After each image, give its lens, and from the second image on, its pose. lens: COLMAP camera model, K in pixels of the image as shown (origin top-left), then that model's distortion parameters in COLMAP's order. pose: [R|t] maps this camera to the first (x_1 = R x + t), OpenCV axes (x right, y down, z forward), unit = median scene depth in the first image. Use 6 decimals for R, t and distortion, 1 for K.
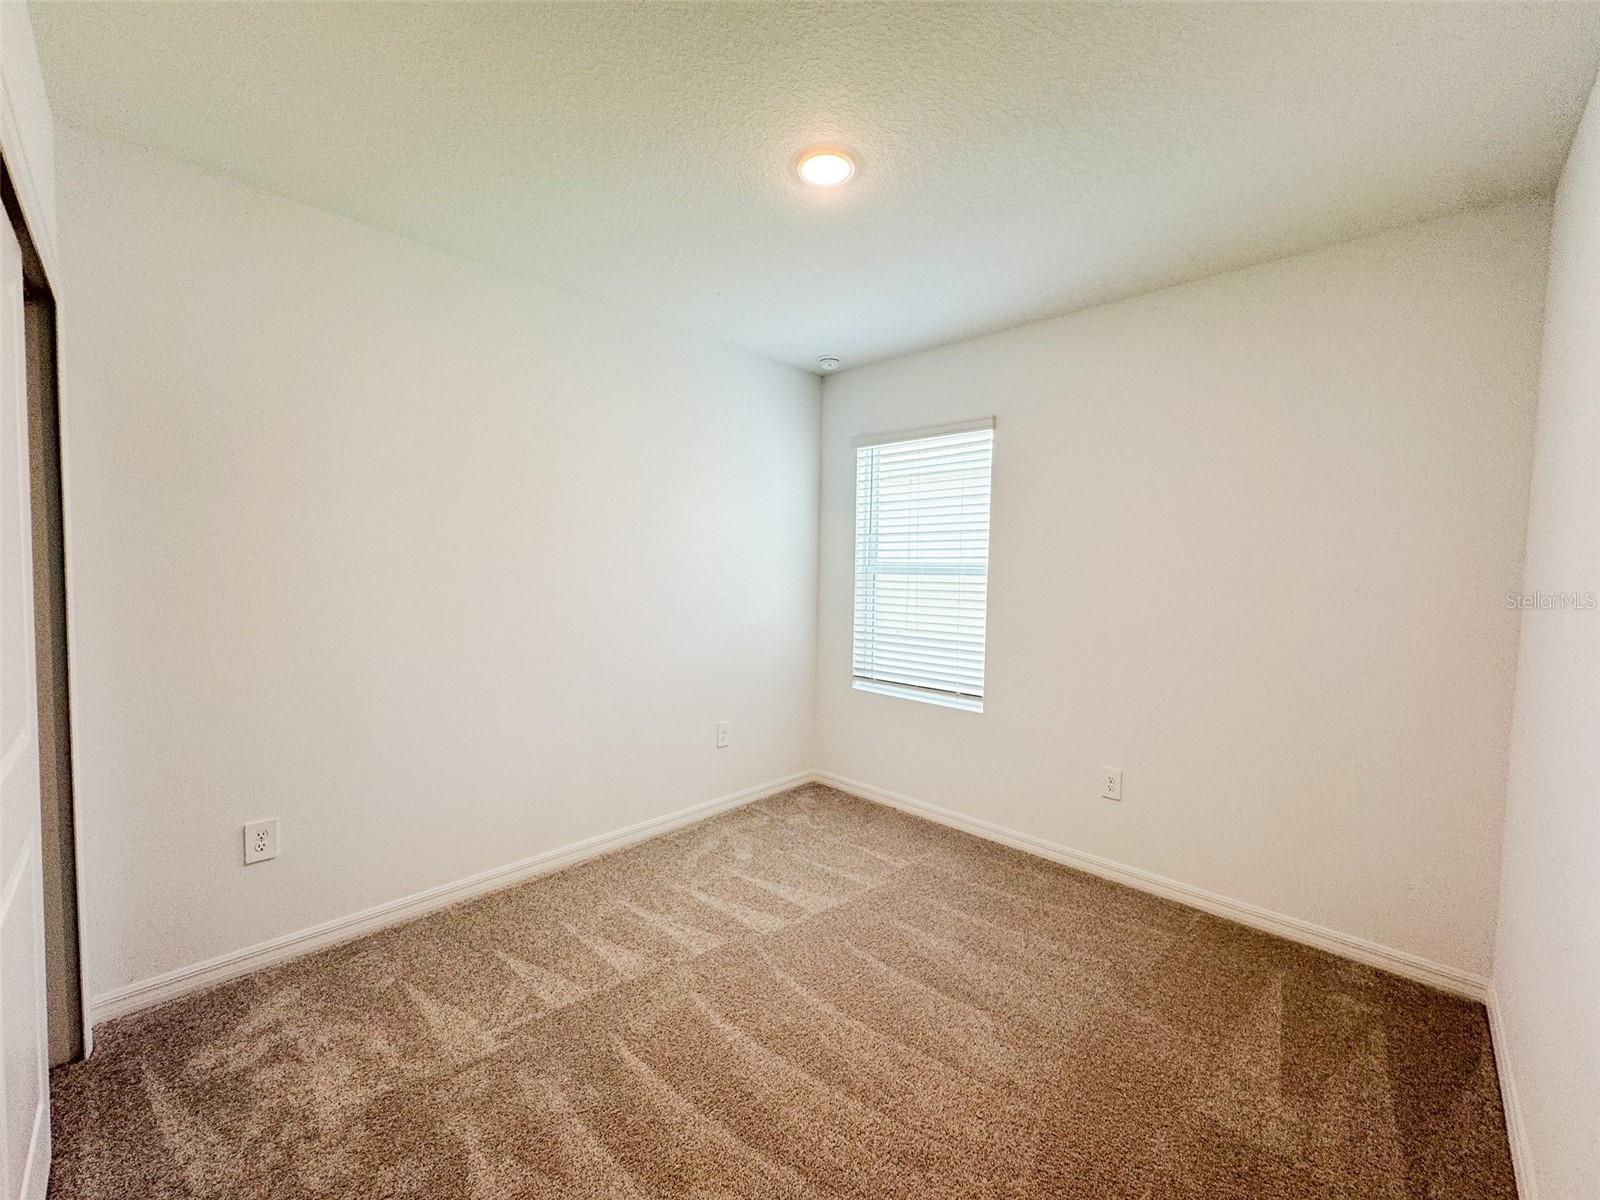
lens RADIAL K [[643.3, 0, 797.6], [0, 643.3, 597.1], [0, 0, 1]] dist [-0.000655, 0.000143]
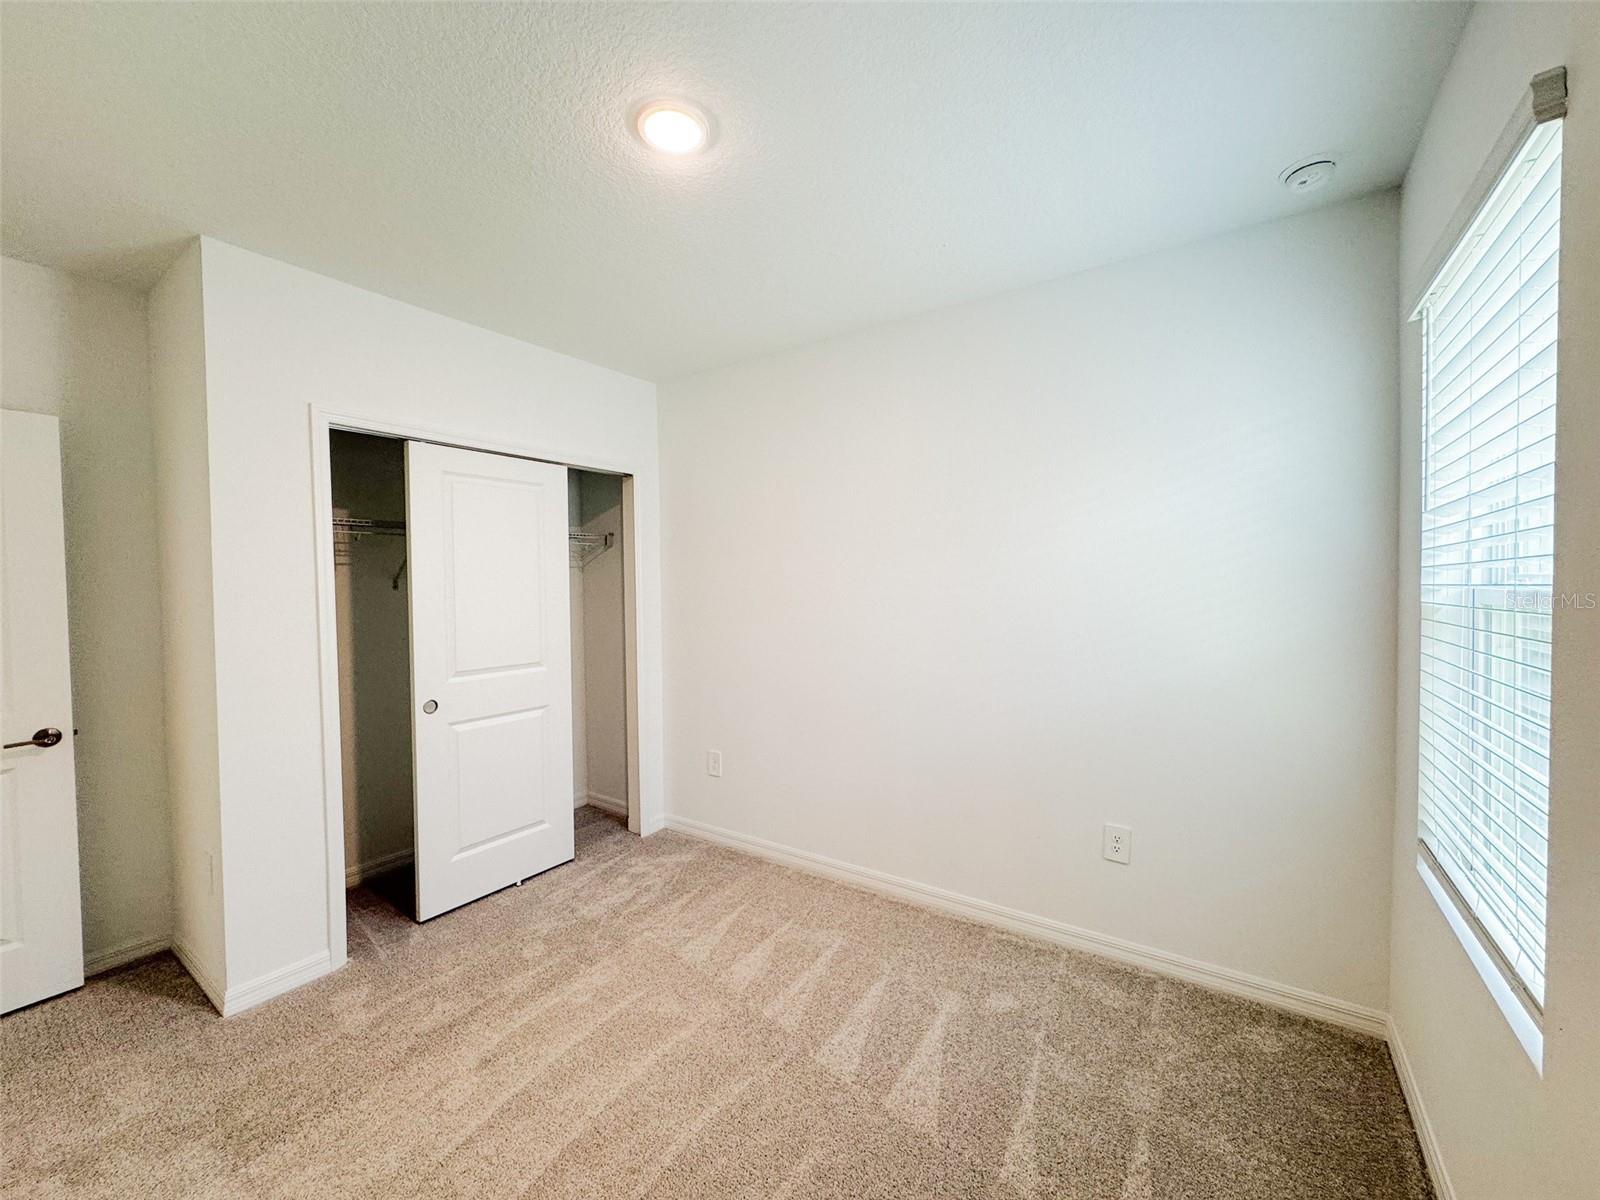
lens RADIAL K [[643.3, 0, 797.6], [0, 643.3, 597.1], [0, 0, 1]] dist [-0.000655, 0.000143]
pose [[0.157500, 0.003070, -0.987514, 0.806239], [-0.034226, 0.999411, -0.002352, -0.043652], [0.986926, 0.034169, 0.157512, 0.934086]]
